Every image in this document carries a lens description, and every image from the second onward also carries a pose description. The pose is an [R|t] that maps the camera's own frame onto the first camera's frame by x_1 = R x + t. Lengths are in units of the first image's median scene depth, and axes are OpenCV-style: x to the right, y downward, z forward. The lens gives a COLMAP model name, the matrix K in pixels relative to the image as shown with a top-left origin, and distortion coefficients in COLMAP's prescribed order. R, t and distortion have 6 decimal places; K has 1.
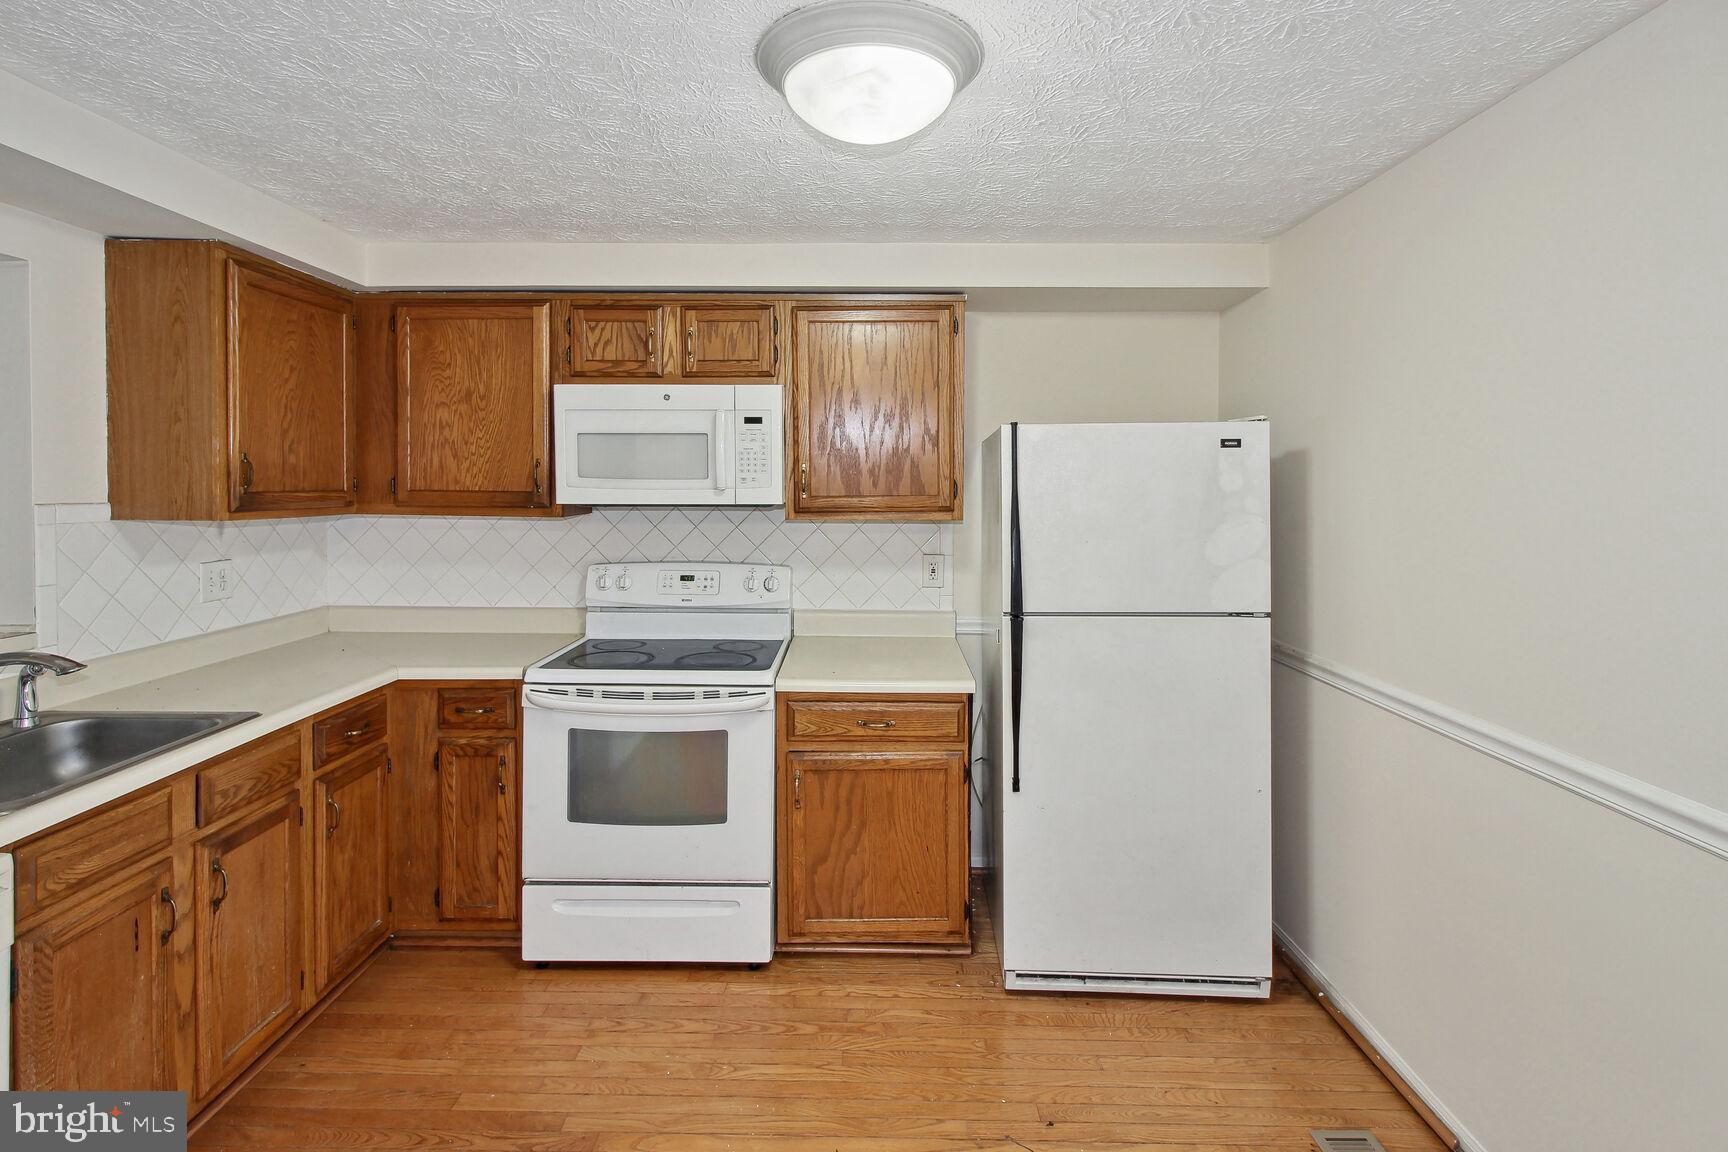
lens RADIAL K [[801.6, 0, 862.2], [0, 801.6, 512.5], [0, 0, 1]] dist [0.000054, 0.000757]
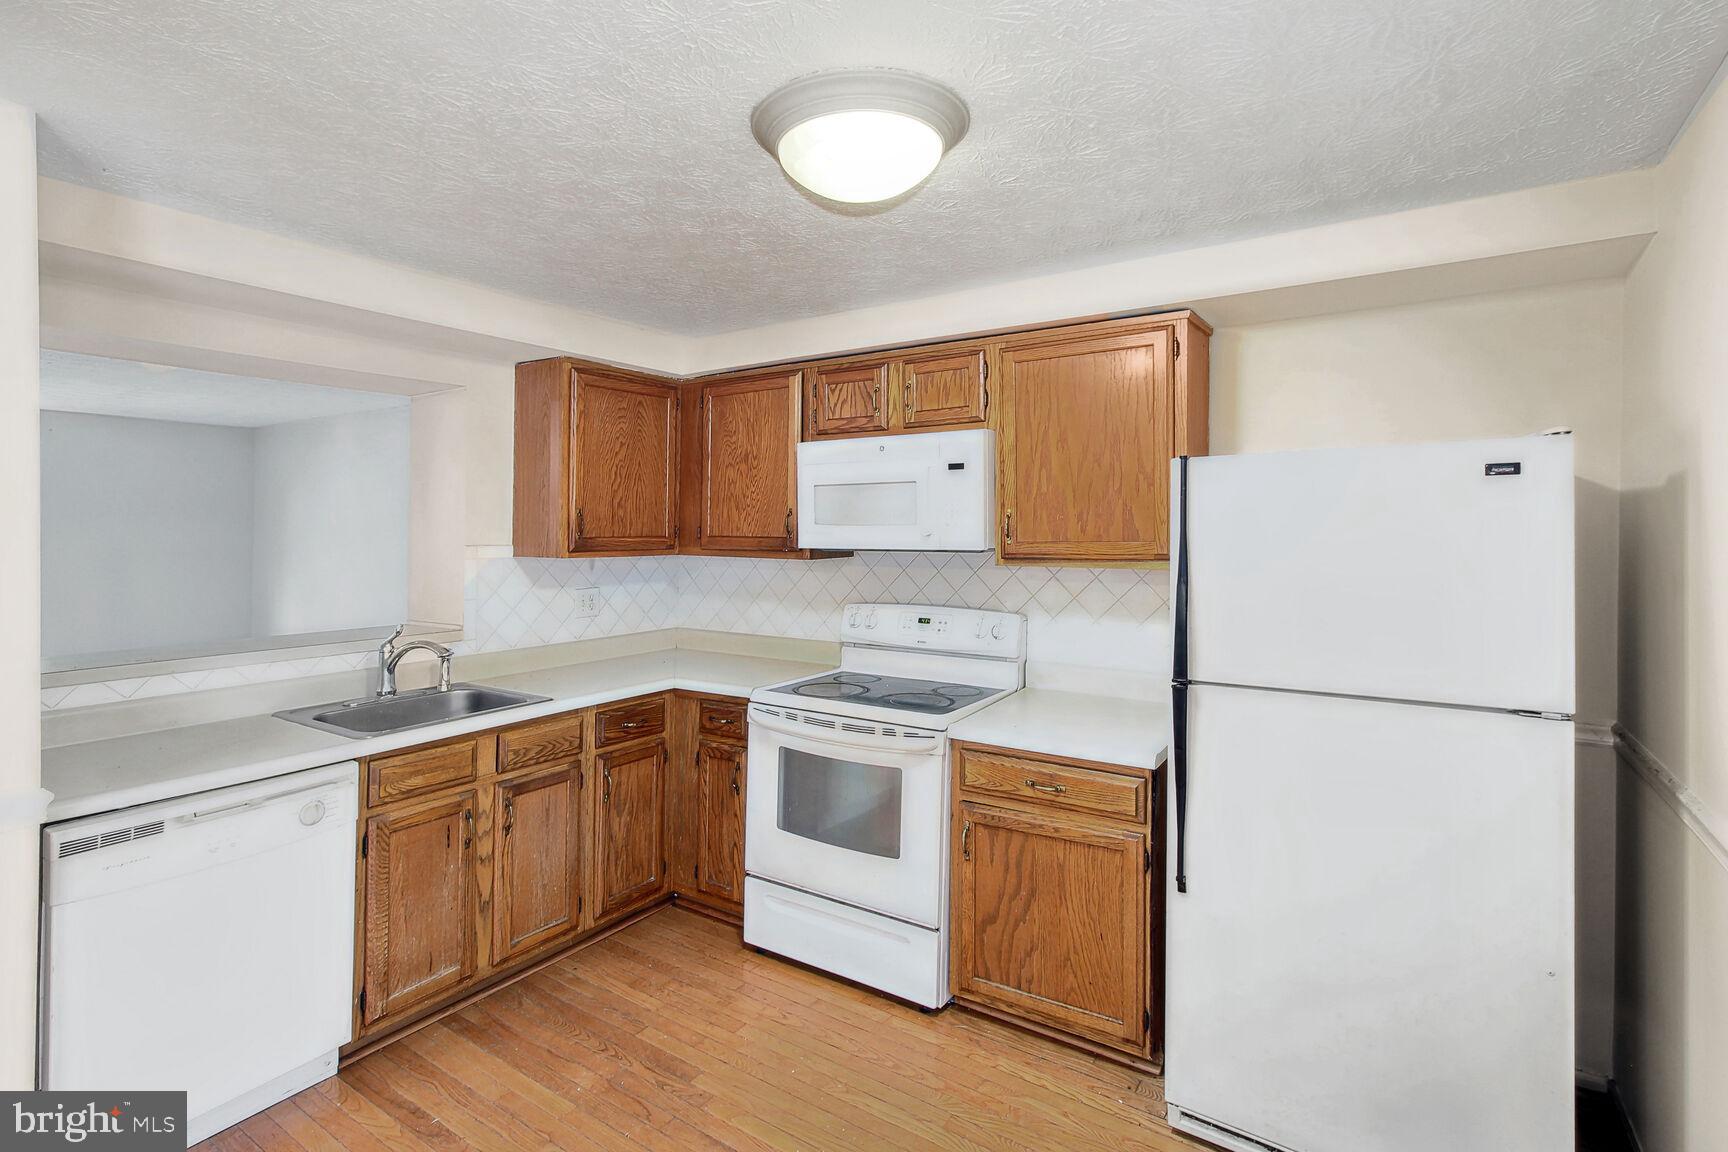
lens RADIAL K [[819.8, 0, 876.5], [0, 819.8, 542.5], [0, 0, 1]] dist [0.000274, 0.000541]
pose [[0.844028, 0.003282, -0.536289, 0.364875], [-0.014287, 0.999764, -0.016367, -0.001351], [0.536109, 0.021477, 0.843875, 0.087069]]
